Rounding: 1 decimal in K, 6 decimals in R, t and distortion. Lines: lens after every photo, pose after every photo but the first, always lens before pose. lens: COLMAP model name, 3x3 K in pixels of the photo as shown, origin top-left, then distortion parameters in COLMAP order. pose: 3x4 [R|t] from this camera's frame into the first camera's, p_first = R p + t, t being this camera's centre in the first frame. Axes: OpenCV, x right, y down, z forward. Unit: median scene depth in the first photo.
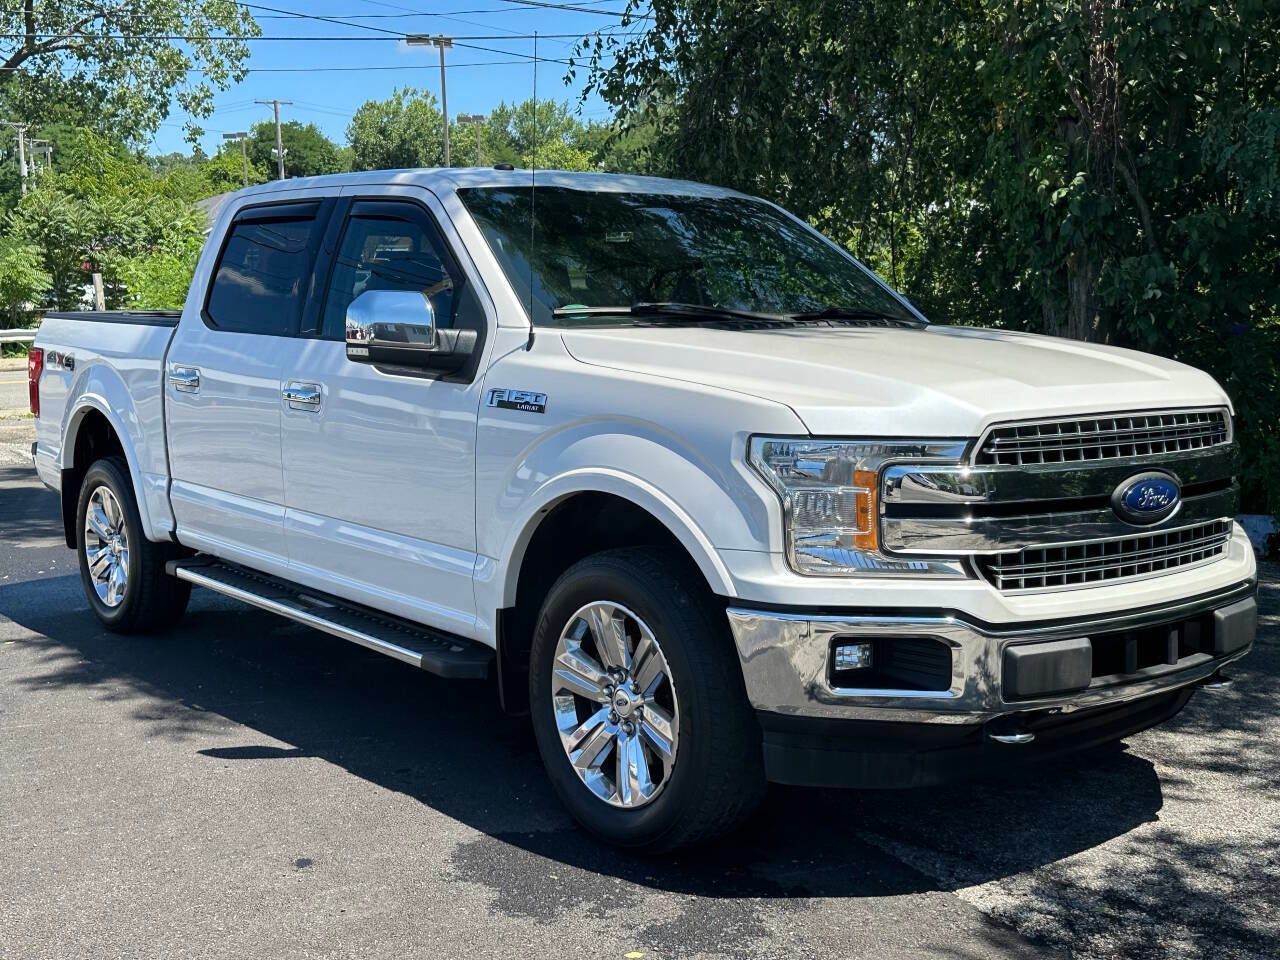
lens RADIAL K [[1483.3, 0, 640.0], [0, 1483.3, 480.0], [0, 0, 1]] dist [0.171503, -0.354540]
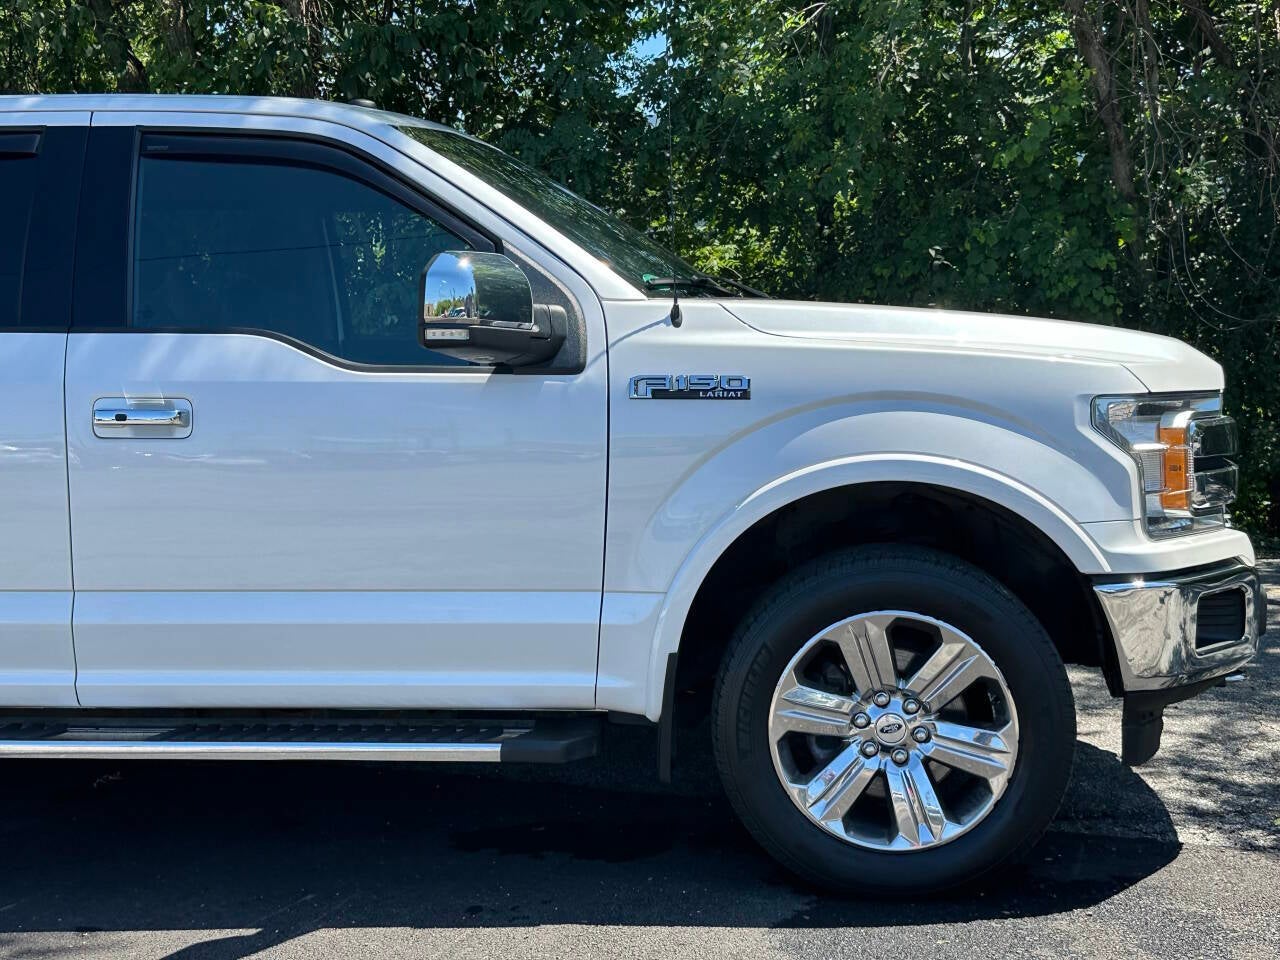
lens RADIAL K [[1483.3, 0, 640.0], [0, 1483.3, 480.0], [0, 0, 1]] dist [0.171503, -0.354540]
pose [[0.705403, -0.077879, 0.704515, -0.699505], [0.103733, 0.994587, 0.006081, -0.012320], [-0.701175, 0.068792, 0.709663, 0.476857]]
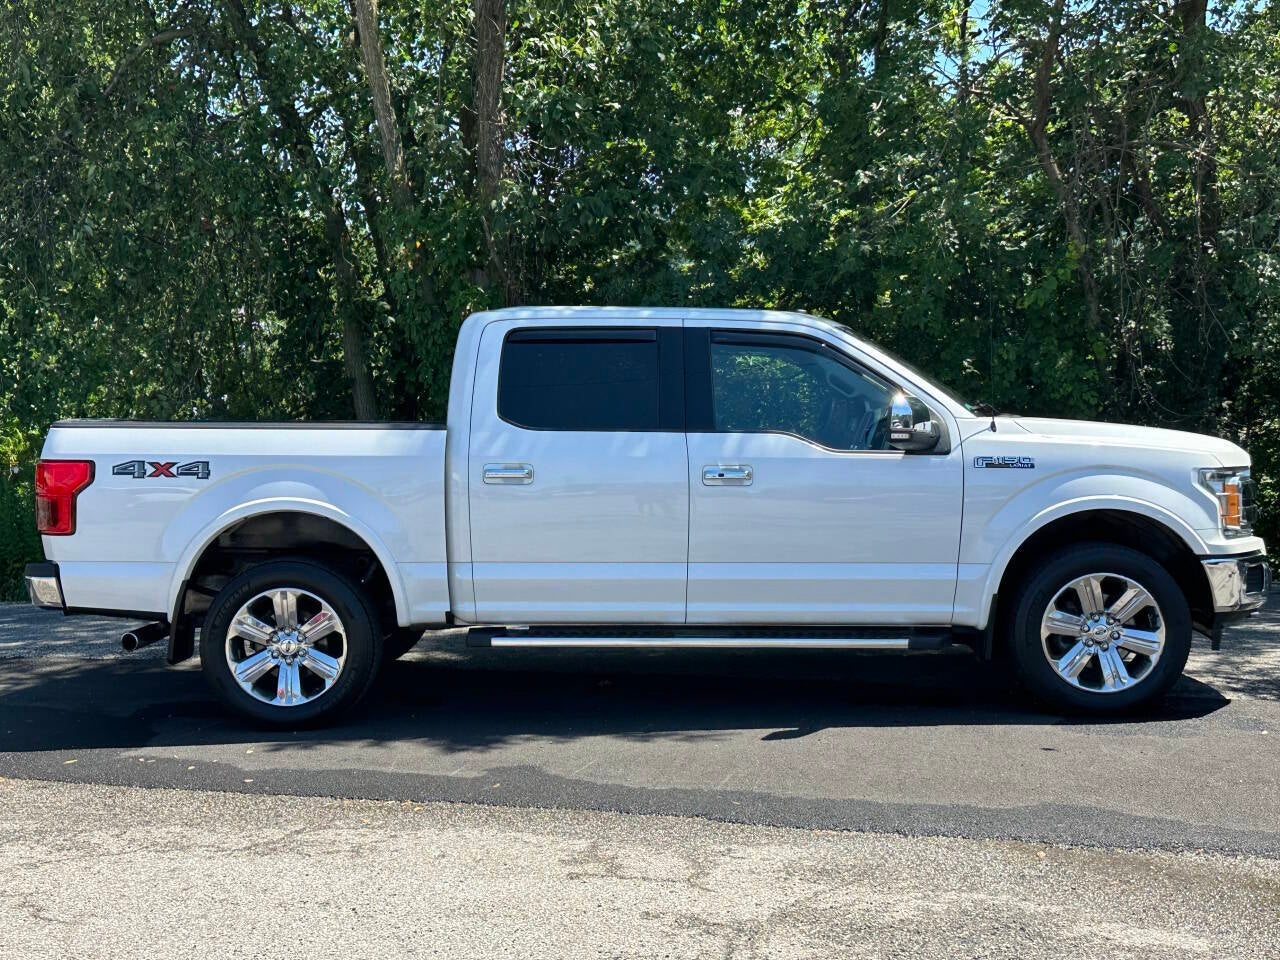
lens RADIAL K [[1483.3, 0, 640.0], [0, 1483.3, 480.0], [0, 0, 1]] dist [0.171503, -0.354540]
pose [[0.636170, -0.041185, 0.770449, -1.665946], [0.098129, 0.994784, -0.027850, -0.029273], [-0.765283, 0.093321, 0.636893, 0.280383]]
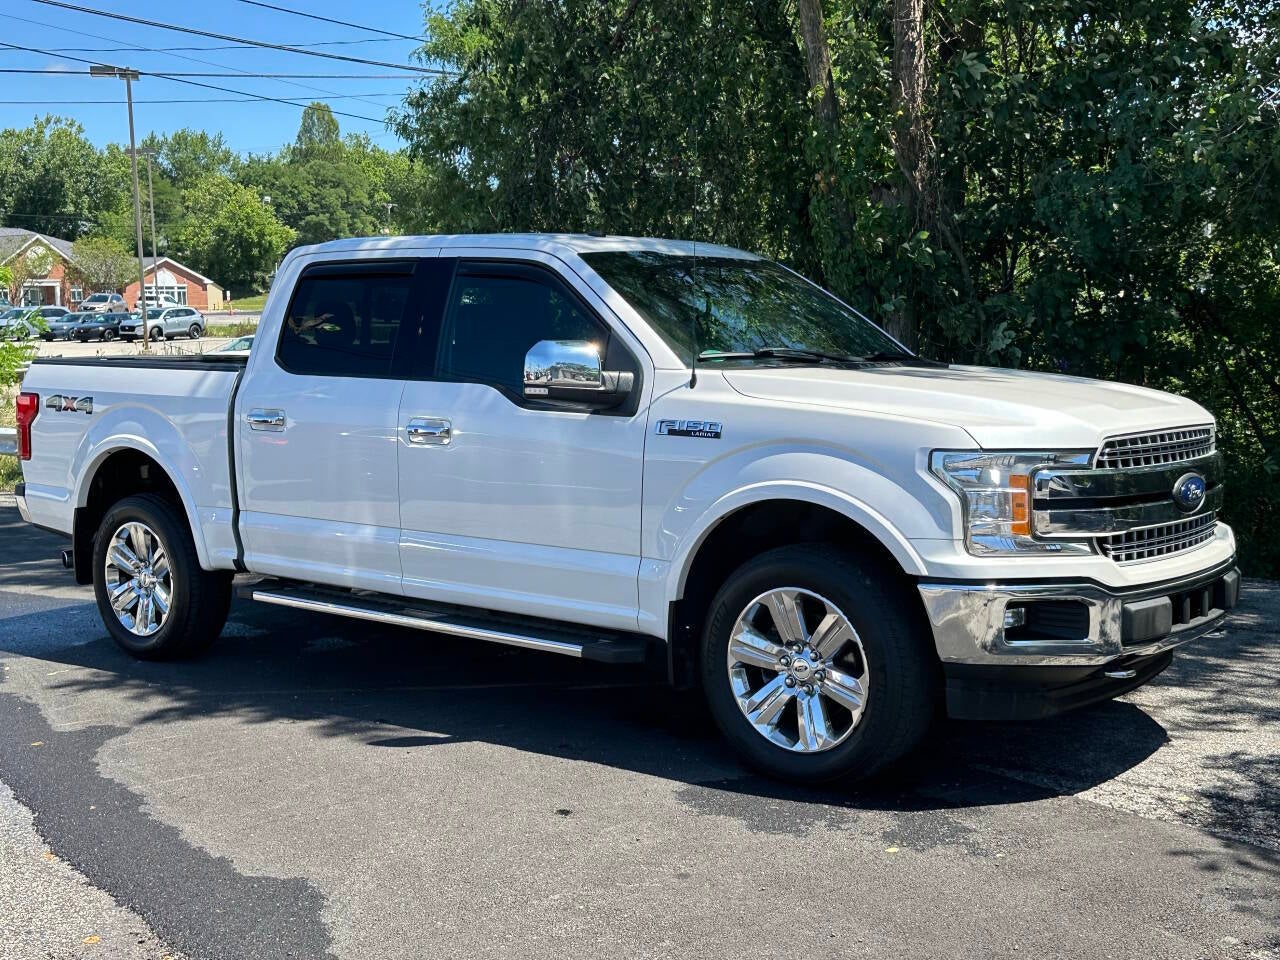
lens RADIAL K [[1483.3, 0, 640.0], [0, 1483.3, 480.0], [0, 0, 1]] dist [0.171503, -0.354540]
pose [[0.975234, -0.025485, 0.219704, -0.408425], [0.030997, 0.999284, -0.021675, 0.014355], [-0.218994, 0.027948, 0.975326, -0.189125]]
